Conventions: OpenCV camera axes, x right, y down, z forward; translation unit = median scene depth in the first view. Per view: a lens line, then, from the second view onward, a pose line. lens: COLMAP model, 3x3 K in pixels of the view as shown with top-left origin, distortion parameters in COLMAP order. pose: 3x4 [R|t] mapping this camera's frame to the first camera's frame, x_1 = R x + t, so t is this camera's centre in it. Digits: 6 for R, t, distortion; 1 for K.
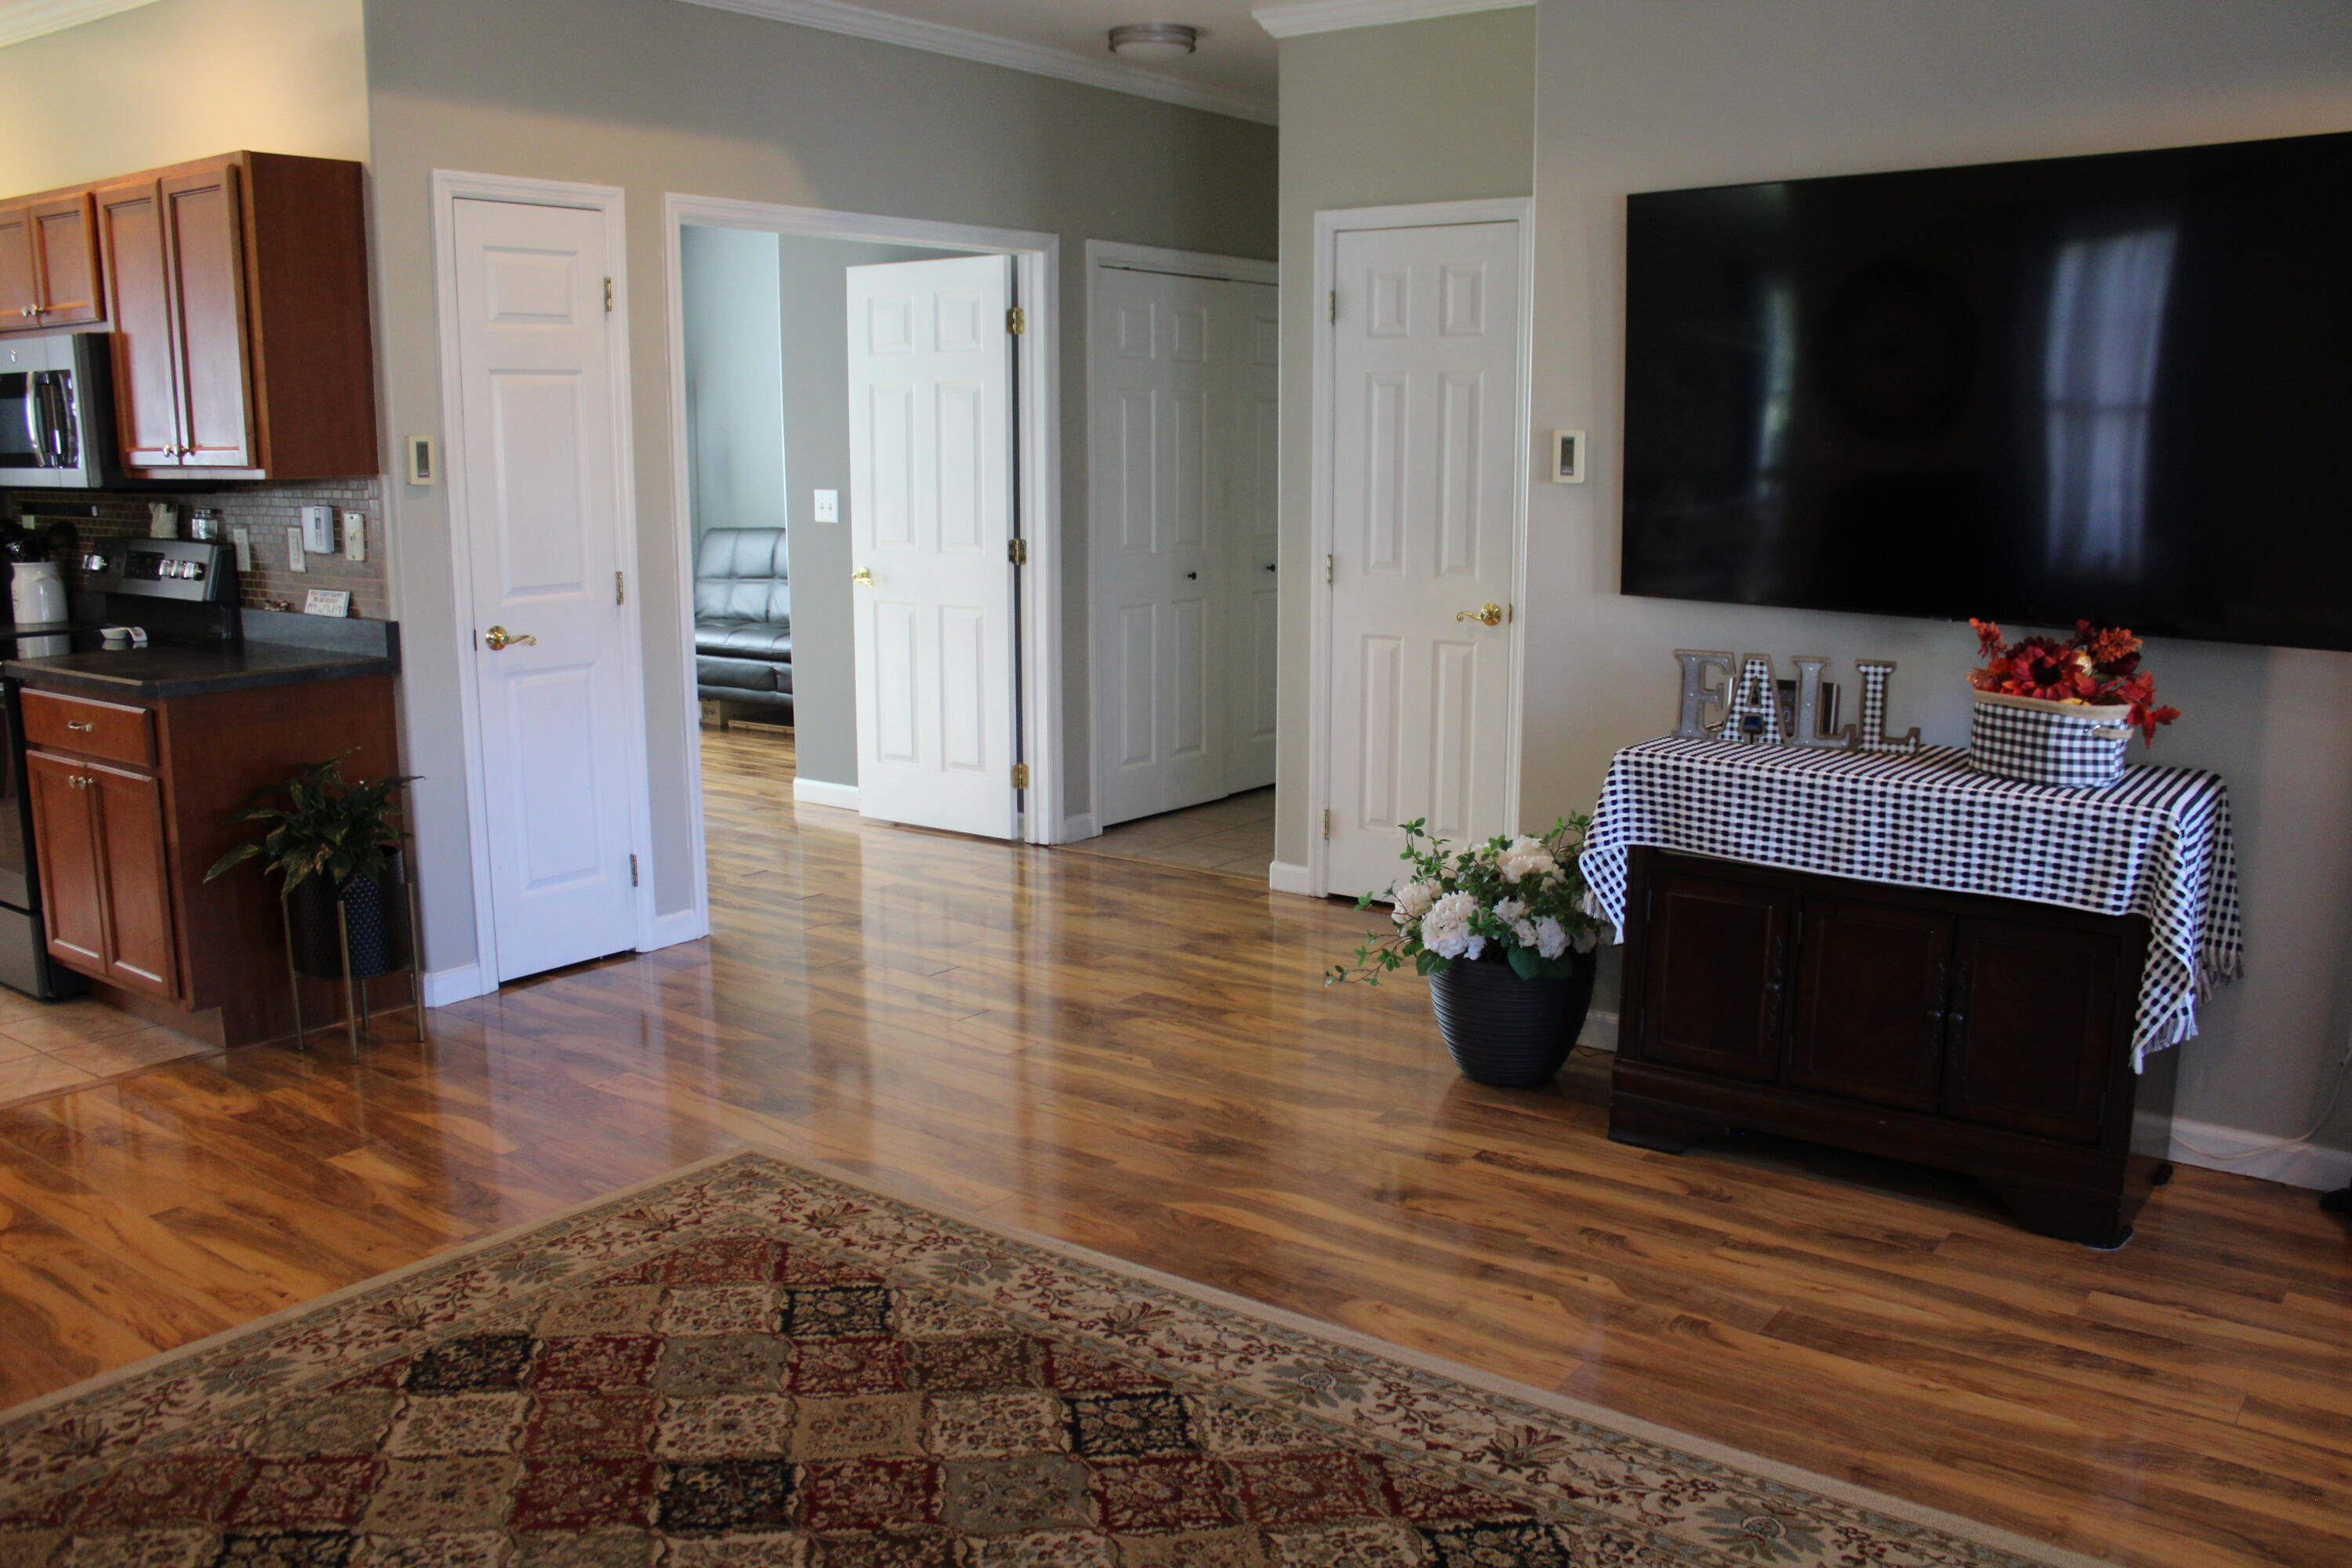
lens RADIAL K [[1957.4, 0, 1220.3], [0, 1957.4, 800.9], [0, 0, 1]] dist [-0.144642, 0.098354]
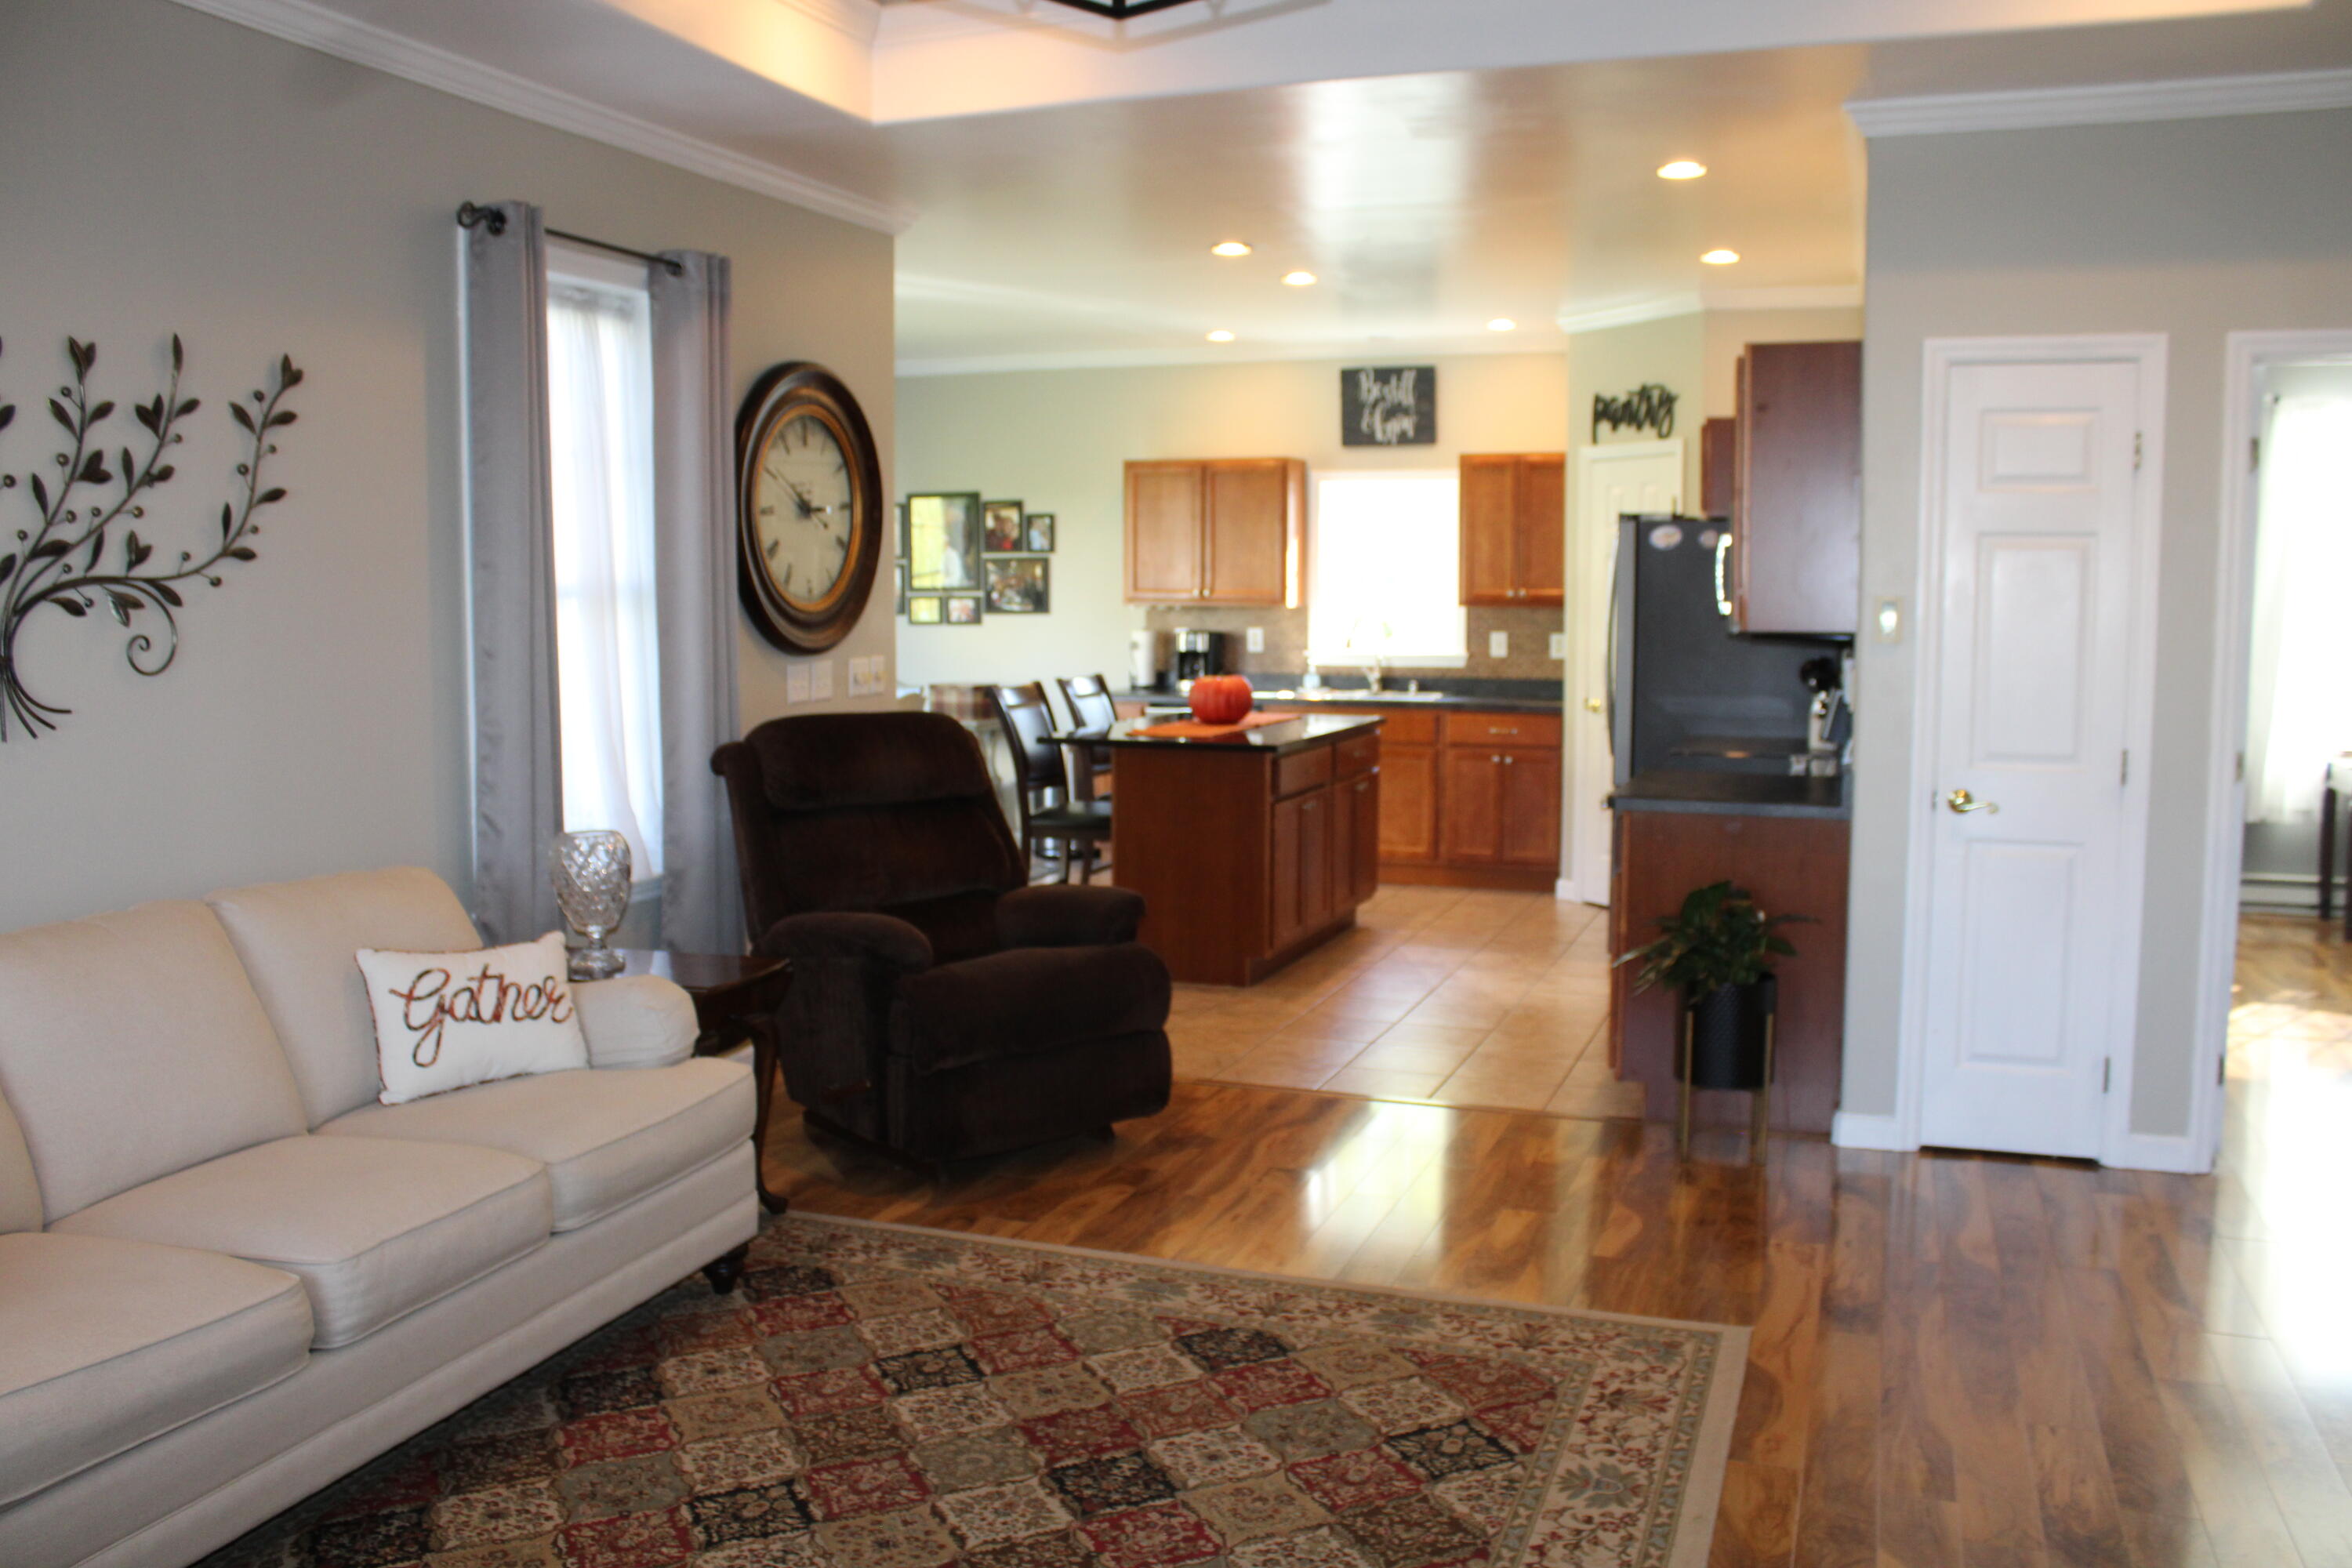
lens RADIAL K [[1957.4, 0, 1169.1], [0, 1957.4, 797.2], [0, 0, 1]] dist [-0.144642, 0.098354]
pose [[0.274759, 0.103091, -0.955970, 0.689443], [-0.178691, 0.982390, 0.054582, -0.103393], [0.944763, 0.155827, 0.288342, 0.501094]]
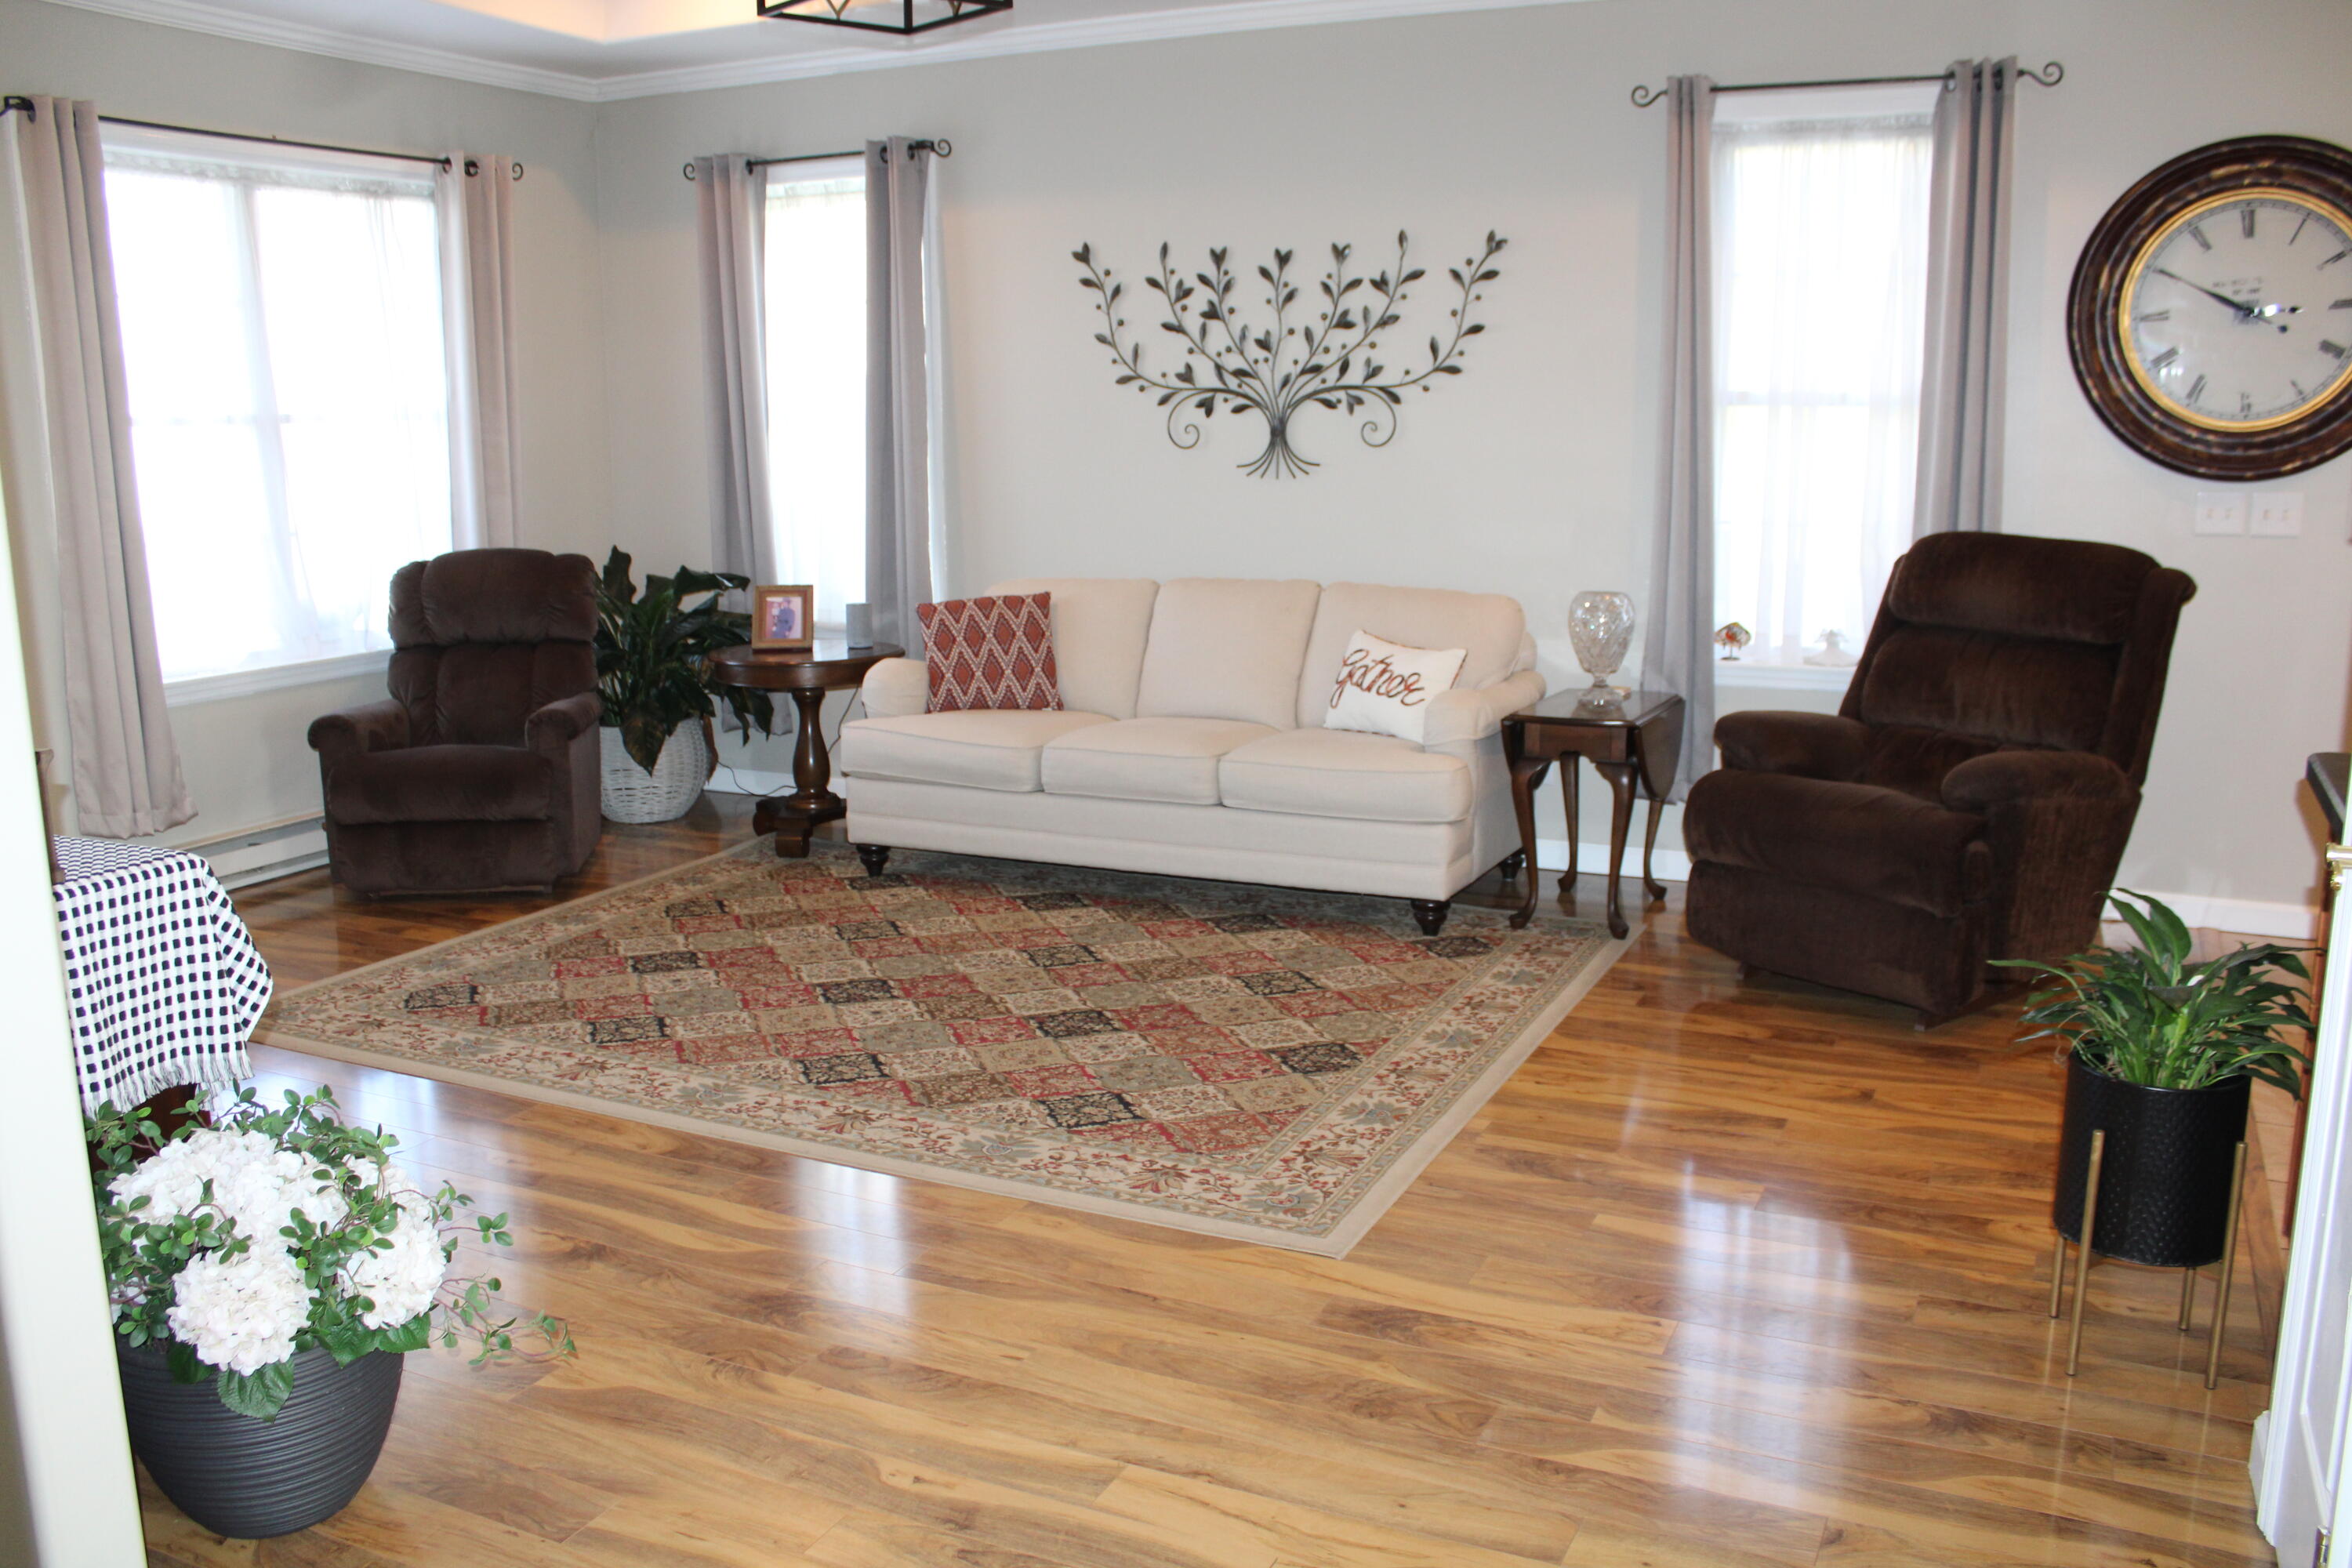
lens RADIAL K [[1957.4, 0, 1191.8], [0, 1957.4, 790.8], [0, 0, 1]] dist [-0.144642, 0.098354]
pose [[-0.982594, 0.042770, -0.180775, -0.044027], [-0.027738, 0.928446, 0.370430, -0.387819], [0.183683, 0.368997, -0.911099, 2.045611]]
